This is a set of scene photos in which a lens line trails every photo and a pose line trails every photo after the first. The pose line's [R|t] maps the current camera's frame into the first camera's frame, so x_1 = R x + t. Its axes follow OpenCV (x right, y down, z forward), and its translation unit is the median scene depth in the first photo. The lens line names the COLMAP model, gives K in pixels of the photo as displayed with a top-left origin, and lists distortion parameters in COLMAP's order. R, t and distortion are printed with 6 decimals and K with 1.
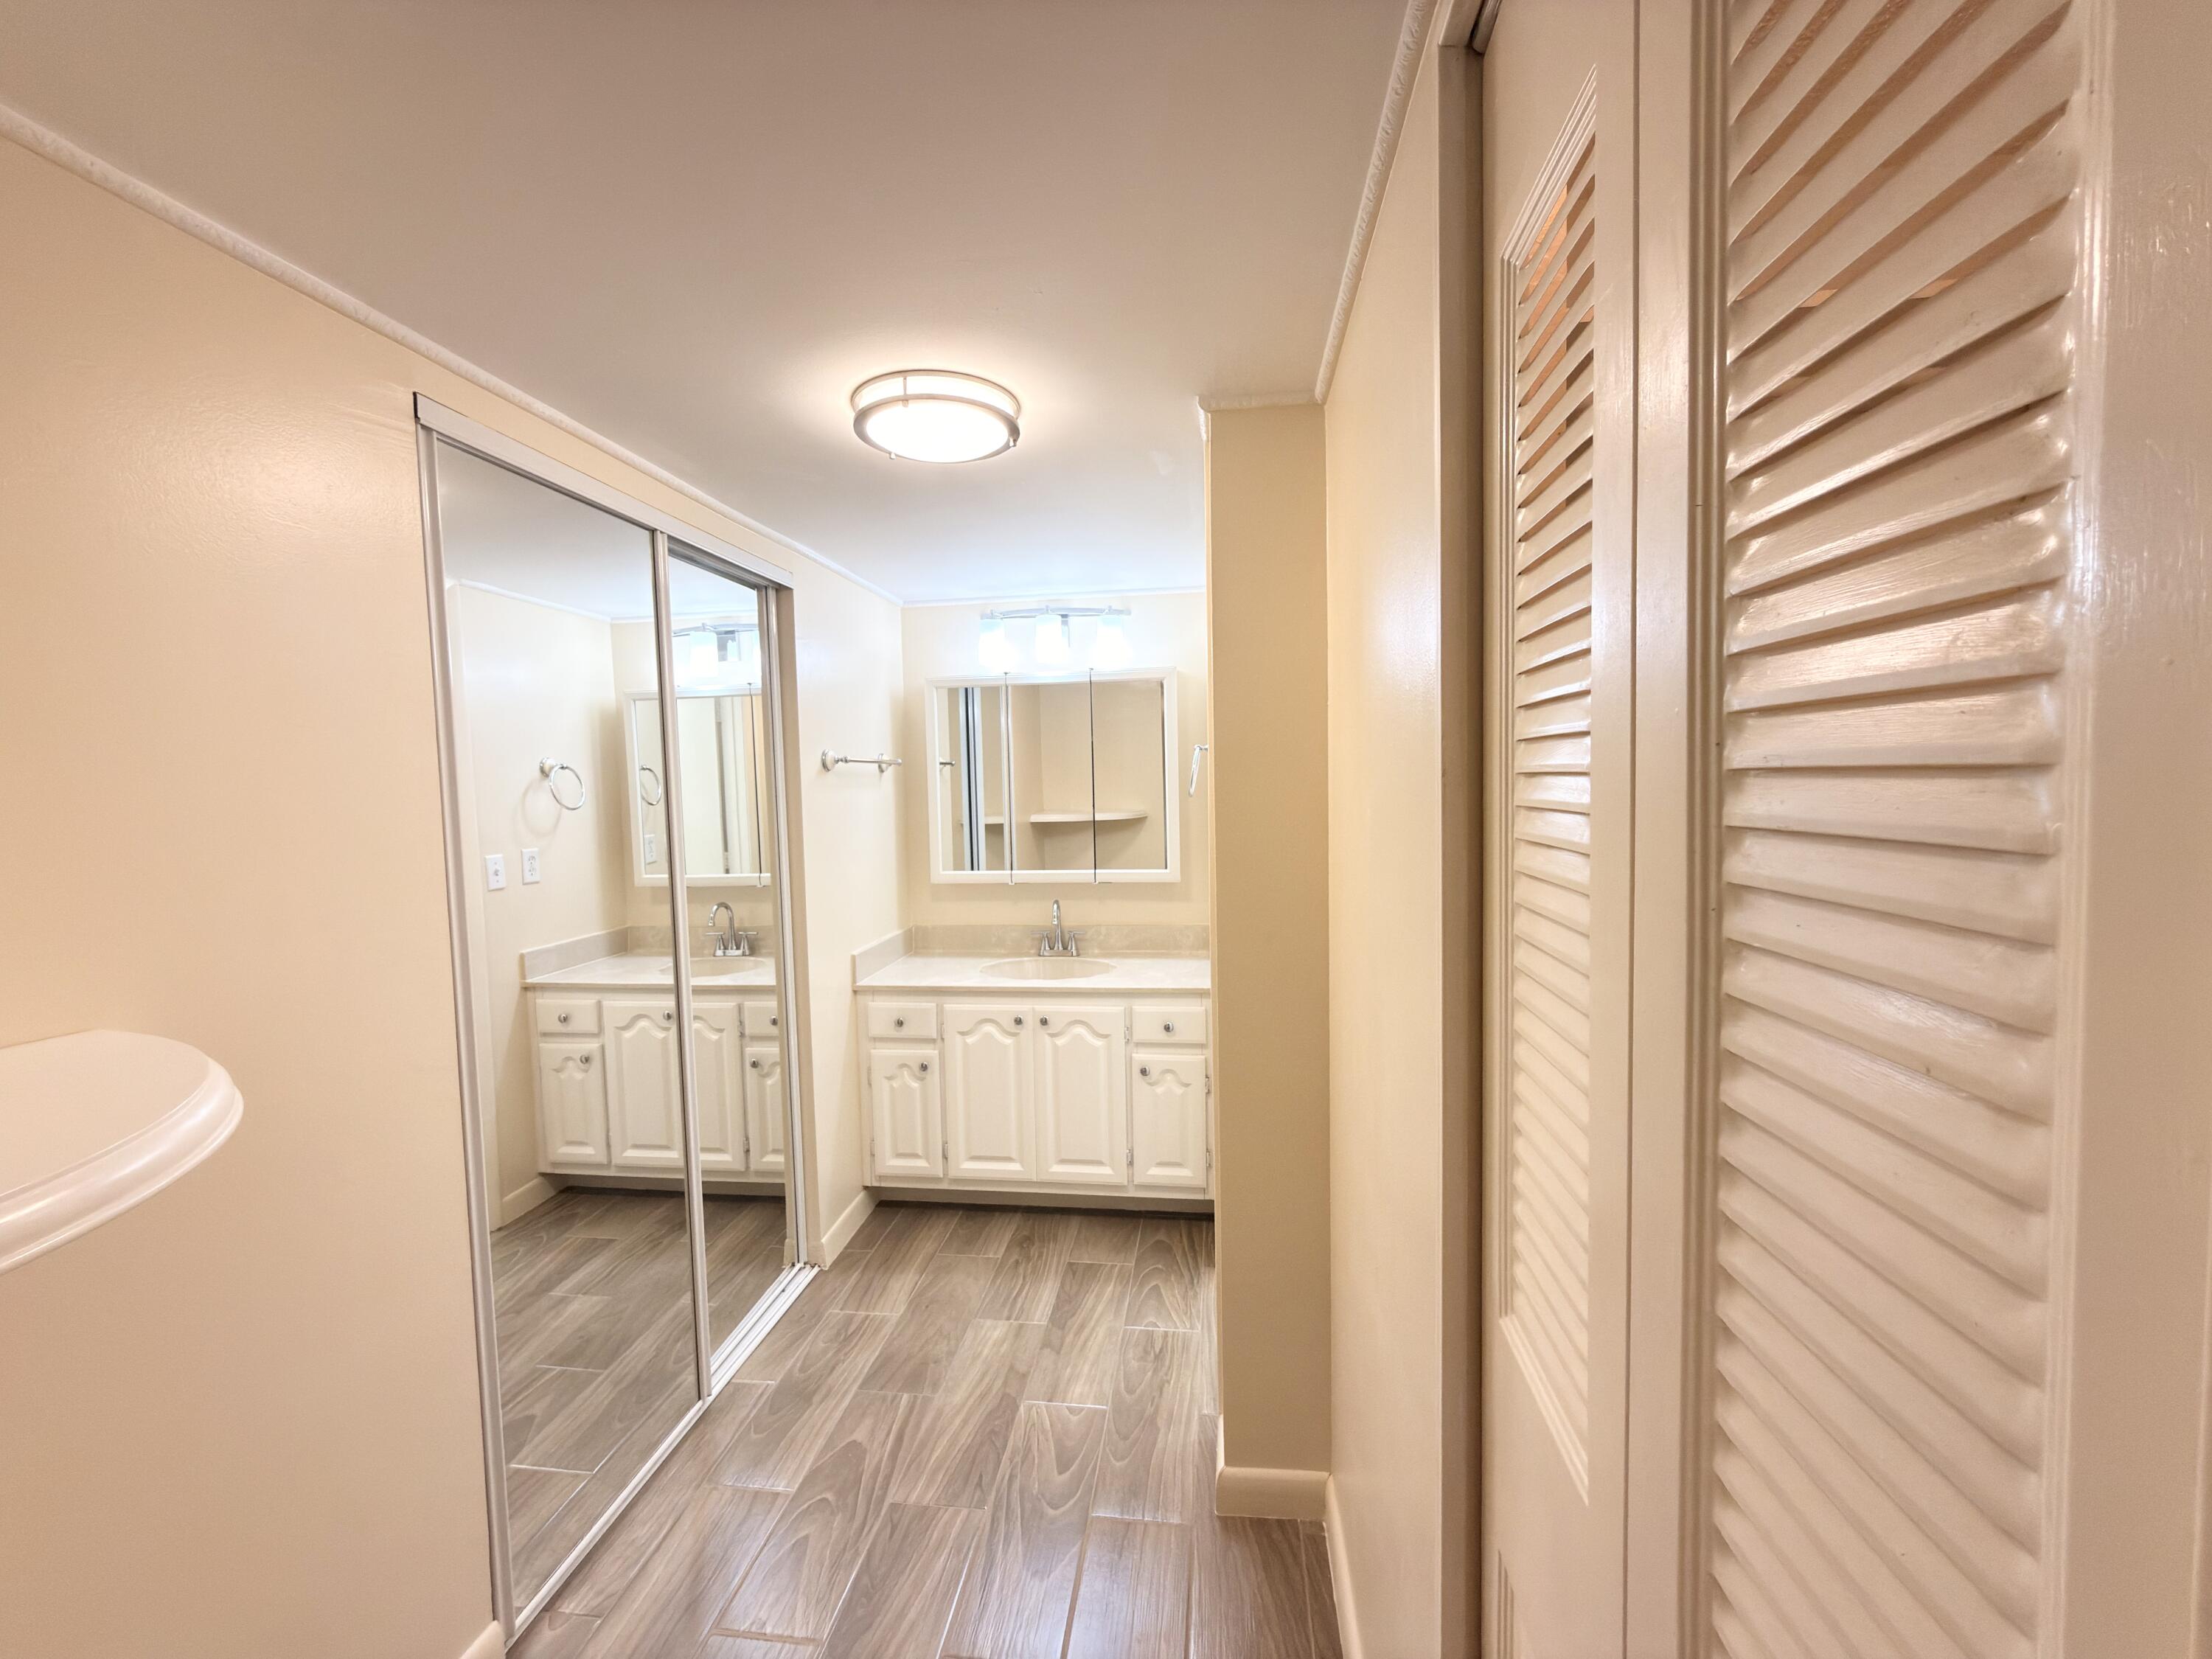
lens RADIAL K [[890.9, 0, 1103.5], [0, 890.9, 829.2], [0, 0, 1]] dist [-0.001477, -0.000371]
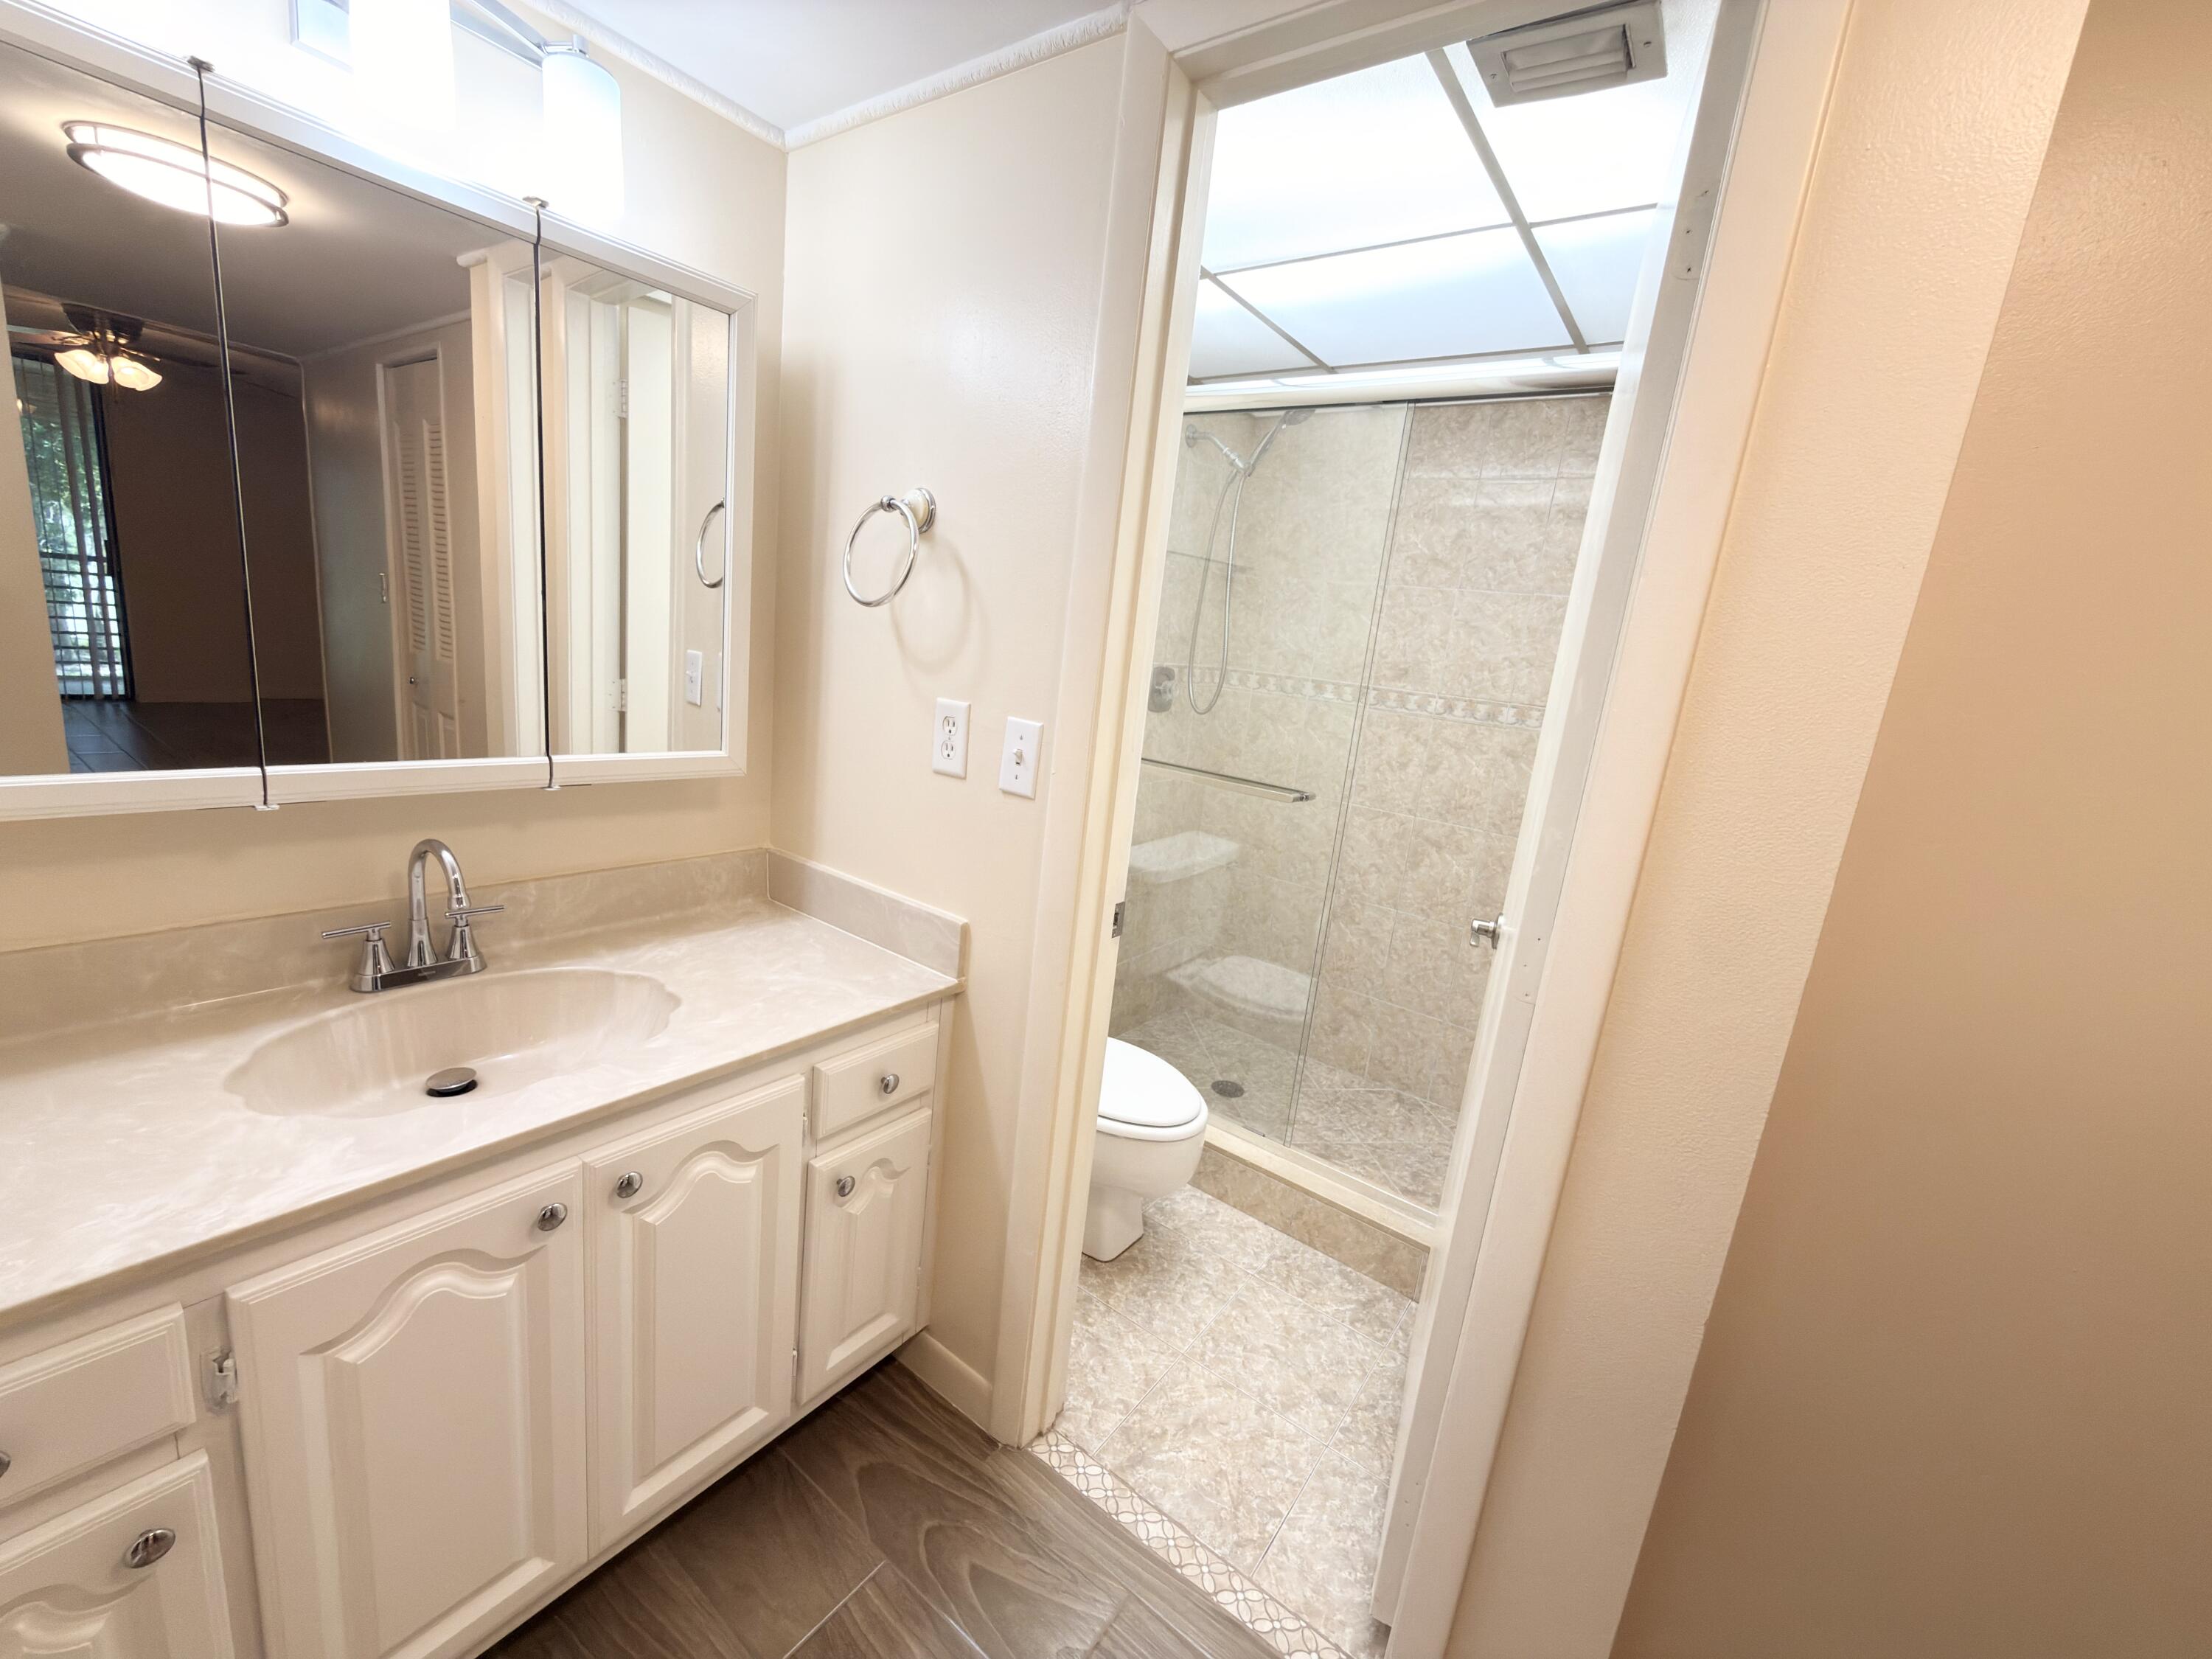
lens RADIAL K [[890.9, 0, 1105.9], [0, 890.9, 824.1], [0, 0, 1]] dist [-0.001477, -0.000371]
pose [[0.477930, -0.112281, 0.871192, -0.277395], [-0.066956, 0.984254, 0.163585, -0.006672], [-0.875842, -0.136514, 0.462887, 0.673770]]
